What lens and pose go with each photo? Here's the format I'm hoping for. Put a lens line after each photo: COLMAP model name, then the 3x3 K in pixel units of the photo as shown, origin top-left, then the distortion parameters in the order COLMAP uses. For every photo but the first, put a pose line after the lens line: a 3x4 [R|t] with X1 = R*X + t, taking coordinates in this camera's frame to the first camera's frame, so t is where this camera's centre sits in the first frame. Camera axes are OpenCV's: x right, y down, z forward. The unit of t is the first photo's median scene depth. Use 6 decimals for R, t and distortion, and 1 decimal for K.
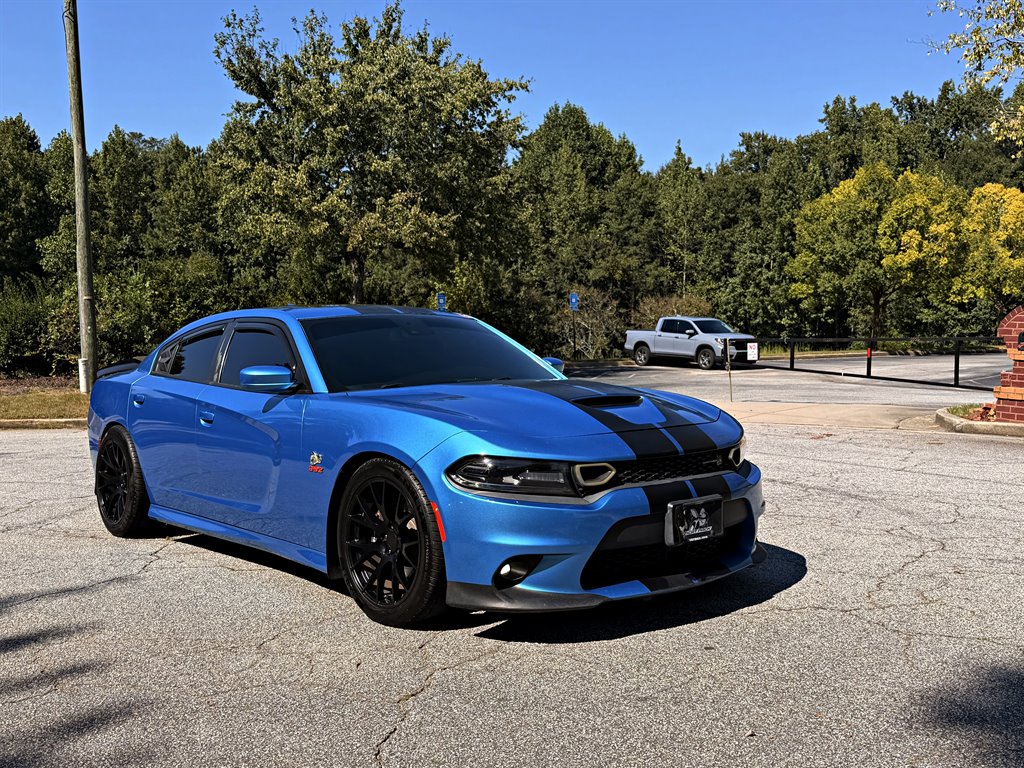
lens RADIAL K [[1005.5, 0, 513.9], [0, 1005.5, 389.6], [0, 0, 1]] dist [0.181800, -0.370325]
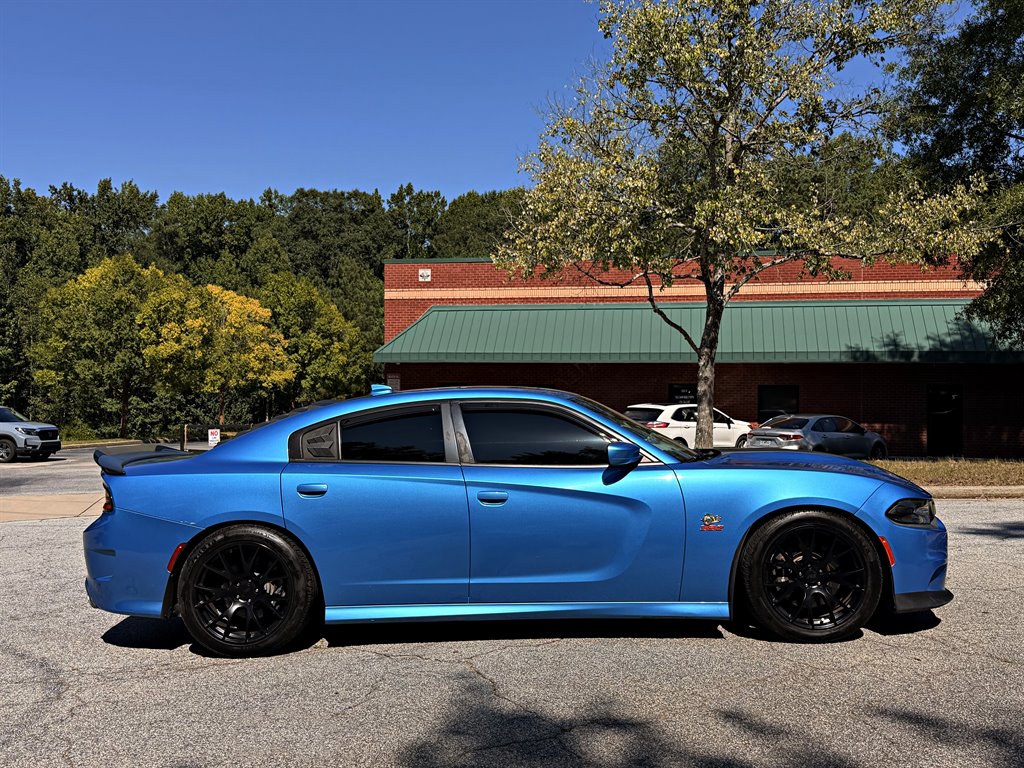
lens RADIAL K [[1005.5, 0, 513.9], [0, 1005.5, 389.6], [0, 0, 1]] dist [0.181800, -0.370325]
pose [[0.685382, 0.012927, 0.728069, -0.120397], [0.050867, 0.996550, -0.065578, -0.001398], [-0.726405, 0.081981, 0.682360, 0.036222]]
